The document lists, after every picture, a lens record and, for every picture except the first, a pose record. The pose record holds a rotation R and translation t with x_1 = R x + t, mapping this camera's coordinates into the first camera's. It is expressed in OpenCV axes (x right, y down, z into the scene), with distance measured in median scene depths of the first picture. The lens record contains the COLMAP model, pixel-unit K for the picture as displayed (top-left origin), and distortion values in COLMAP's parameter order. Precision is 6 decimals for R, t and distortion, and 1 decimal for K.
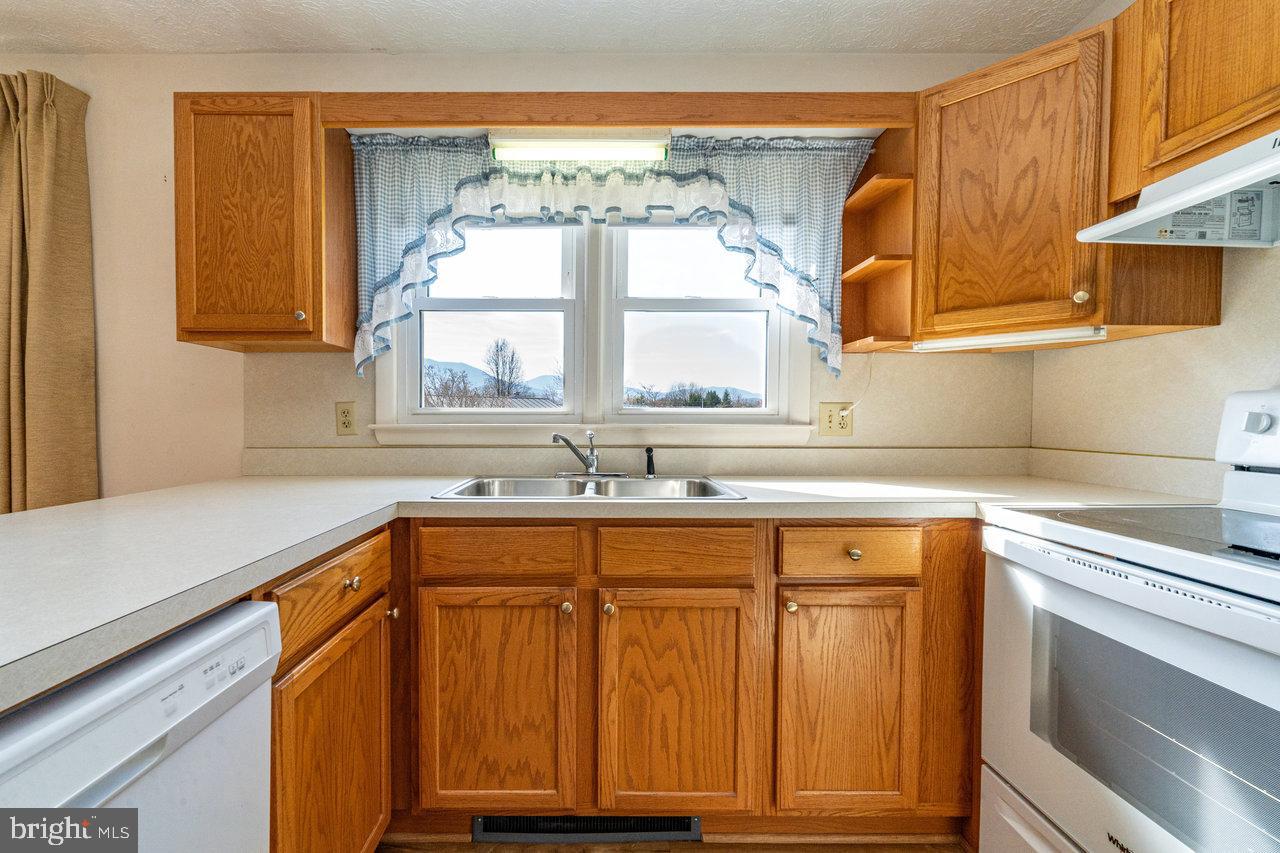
lens RADIAL K [[525.0, 0, 605.4], [0, 525.0, 438.0], [0, 0, 1]] dist [0.001541, -0.000974]
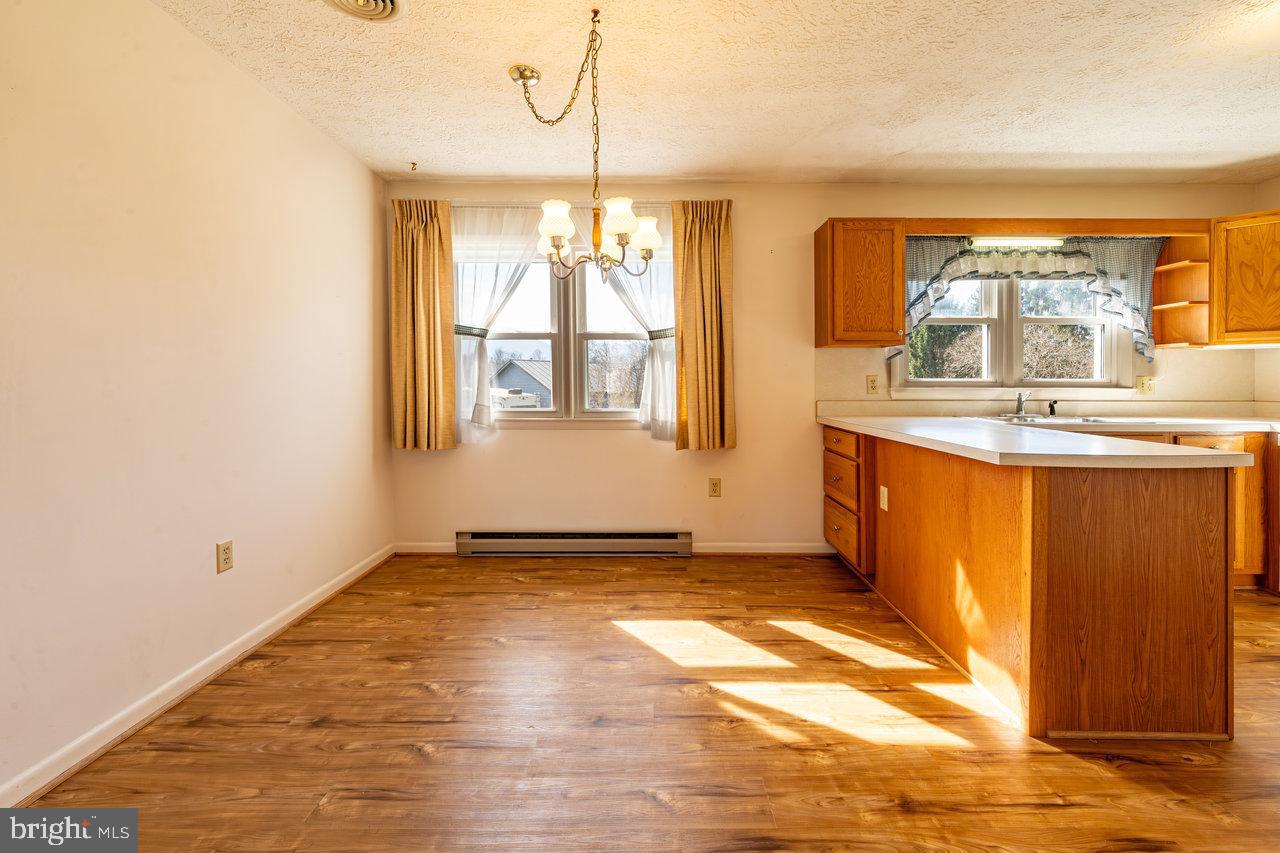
lens RADIAL K [[525.0, 0, 634.8], [0, 525.0, 388.0], [0, 0, 1]] dist [0.001541, -0.000974]
pose [[0.999997, 0.002243, 0.001174, -1.388790], [-0.002219, 0.999786, -0.020562, 0.014945], [-0.001220, 0.020559, 0.999788, -0.841863]]
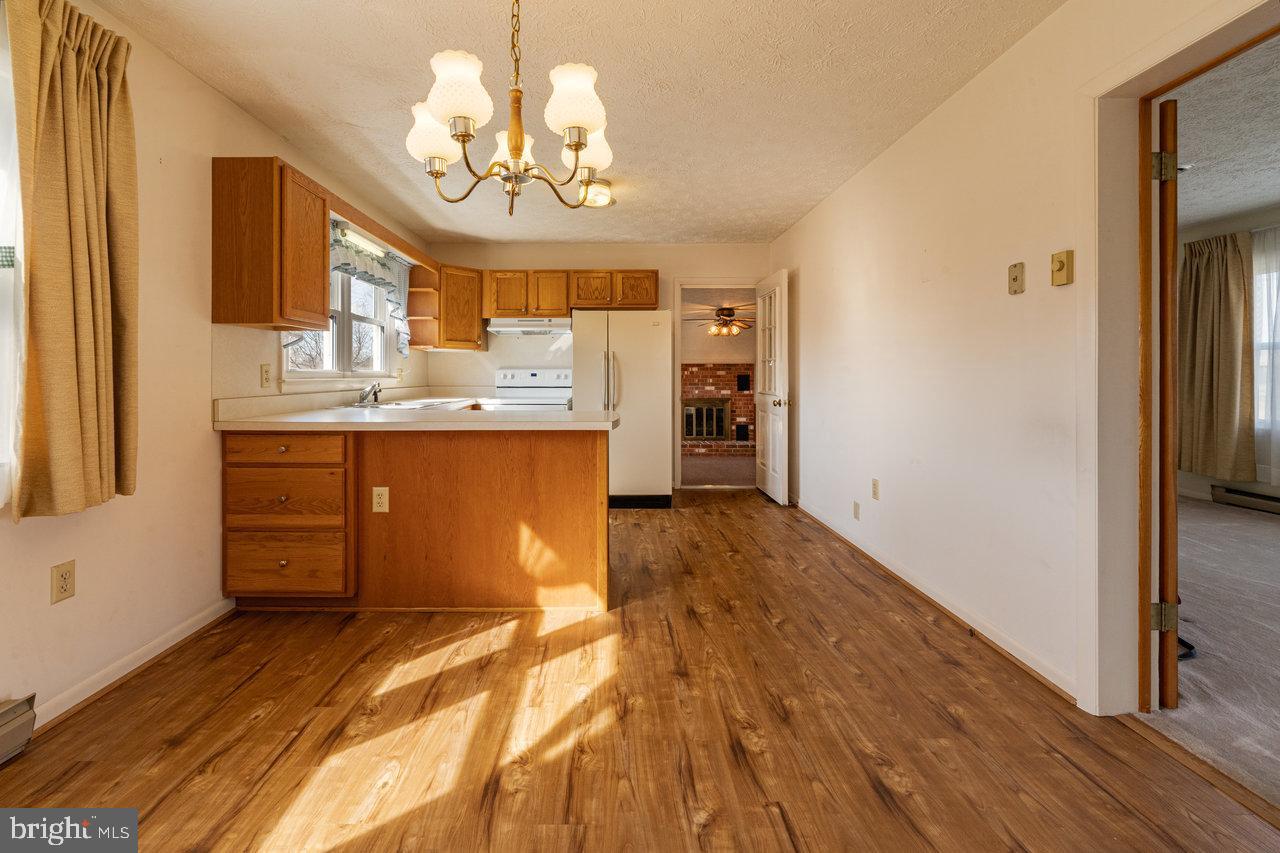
lens RADIAL K [[525.0, 0, 633.2], [0, 525.0, 368.6], [0, 0, 1]] dist [0.001541, -0.000974]
pose [[-0.027479, 0.016810, 0.999481, -2.072464], [0.026678, 0.999515, -0.016077, -0.005882], [-0.999266, 0.026223, -0.027915, 0.041956]]
